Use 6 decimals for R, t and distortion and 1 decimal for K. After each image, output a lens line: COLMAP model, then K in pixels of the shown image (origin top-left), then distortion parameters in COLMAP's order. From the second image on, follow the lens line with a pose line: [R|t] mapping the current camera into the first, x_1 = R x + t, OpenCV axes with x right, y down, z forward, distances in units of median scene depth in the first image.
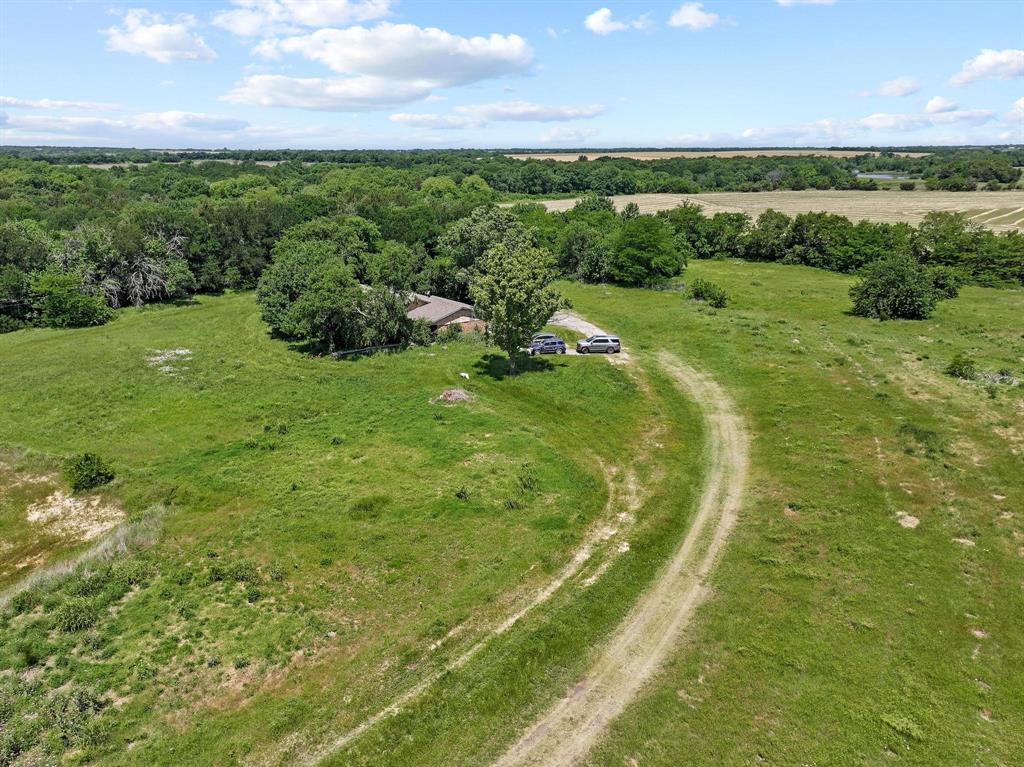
lens RADIAL K [[698.5, 0, 497.0], [0, 698.5, 379.8], [0, 0, 1]] dist [0.000975, 0.001869]
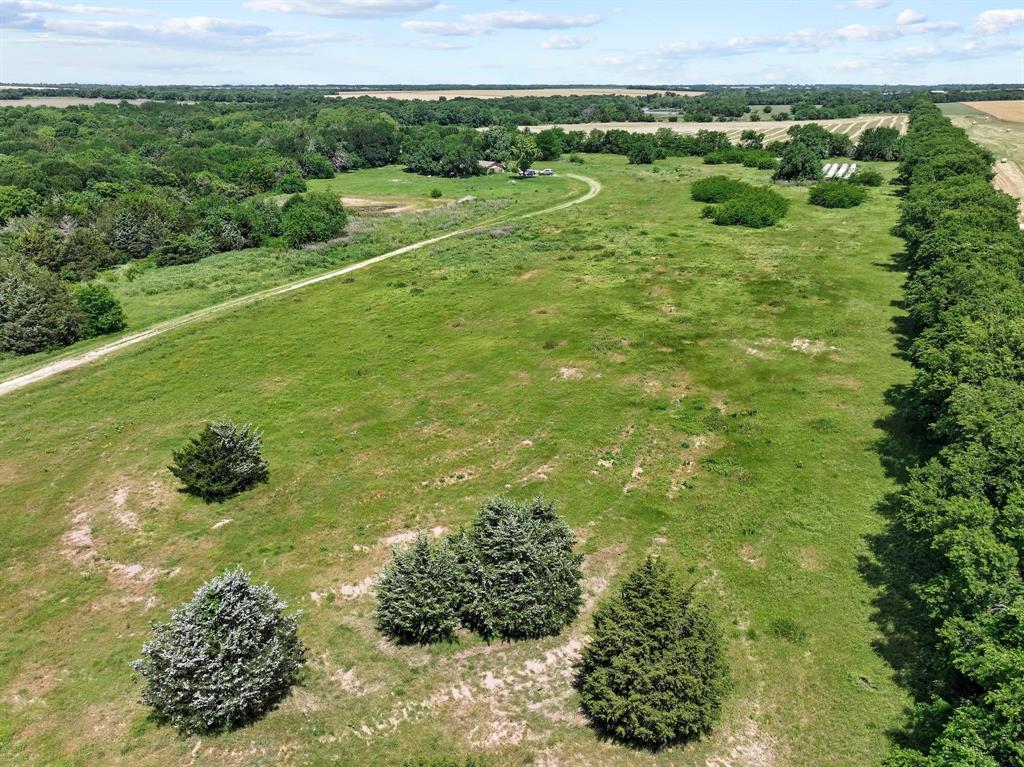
lens RADIAL K [[709.5, 0, 521.8], [0, 709.5, 383.9], [0, 0, 1]] dist [0.002344, 0.003123]
pose [[0.959433, -0.103489, 0.262257, -0.482735], [0.082140, 0.992446, 0.091128, 0.322540], [-0.269707, -0.065889, 0.960686, -1.097645]]
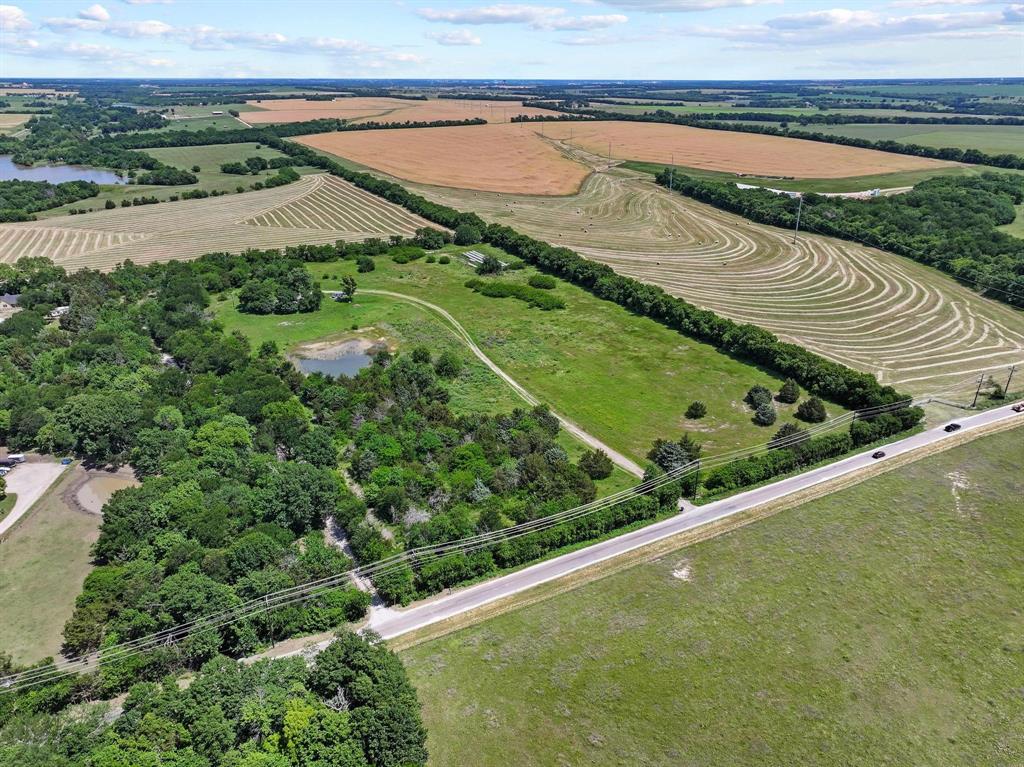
lens RADIAL K [[709.5, 0, 521.8], [0, 709.5, 383.9], [0, 0, 1]] dist [0.002344, 0.003123]
pose [[0.321262, -0.365971, 0.873416, -2.134426], [0.289321, 0.916140, 0.277454, -0.260761], [-0.901712, 0.163562, 0.400204, -0.994403]]
